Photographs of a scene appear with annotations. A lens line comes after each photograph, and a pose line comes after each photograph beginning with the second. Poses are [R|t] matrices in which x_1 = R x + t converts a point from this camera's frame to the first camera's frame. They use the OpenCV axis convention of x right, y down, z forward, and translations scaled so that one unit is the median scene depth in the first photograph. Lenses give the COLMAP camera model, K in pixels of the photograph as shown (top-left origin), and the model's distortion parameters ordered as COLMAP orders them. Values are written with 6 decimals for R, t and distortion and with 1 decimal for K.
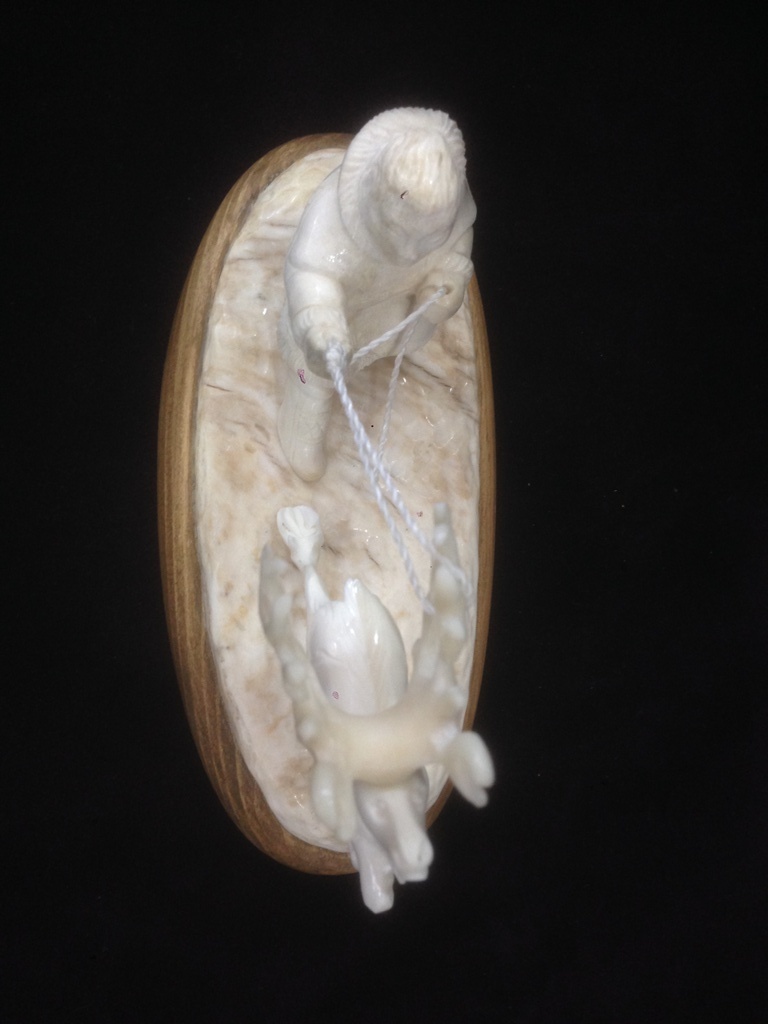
lens RADIAL K [[970.9, 0, 382.6], [0, 970.9, 511.0], [0, 0, 1]] dist [0.018607, 0.000000]
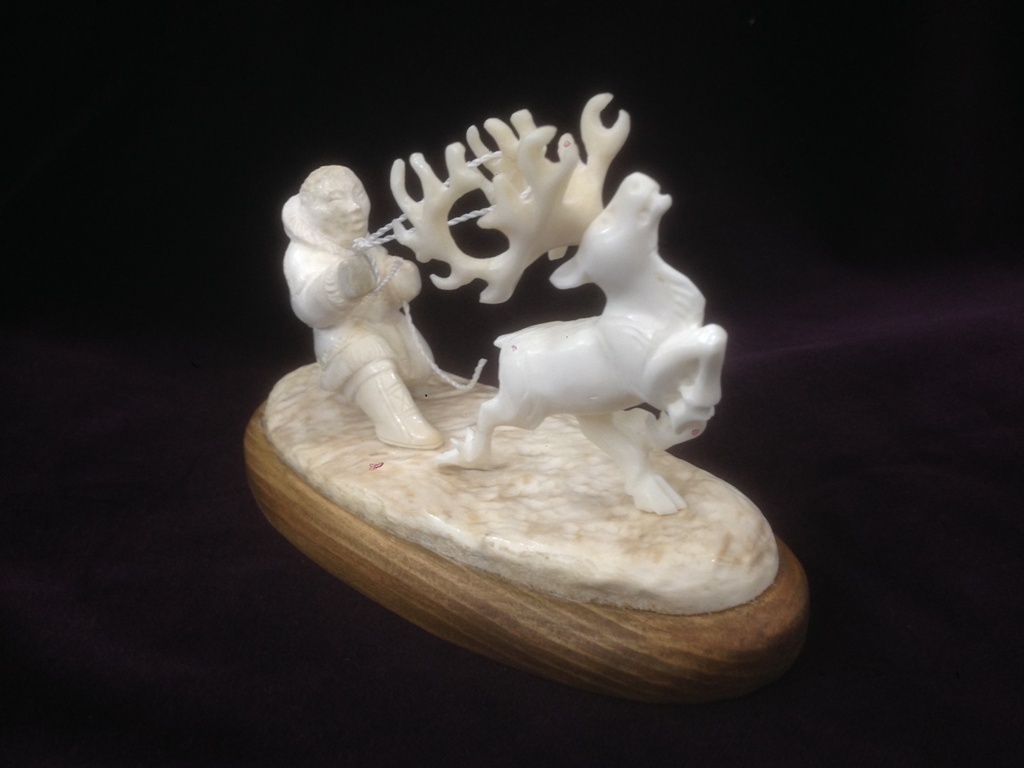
lens RADIAL K [[970.9, 0, 513.5], [0, 970.9, 383.7], [0, 0, 1]] dist [0.018607, 0.000000]
pose [[0.680746, -0.522944, 0.512946, -0.540980], [0.706320, 0.282996, -0.648865, 0.720535], [0.194158, 0.804016, 0.562015, 0.331055]]
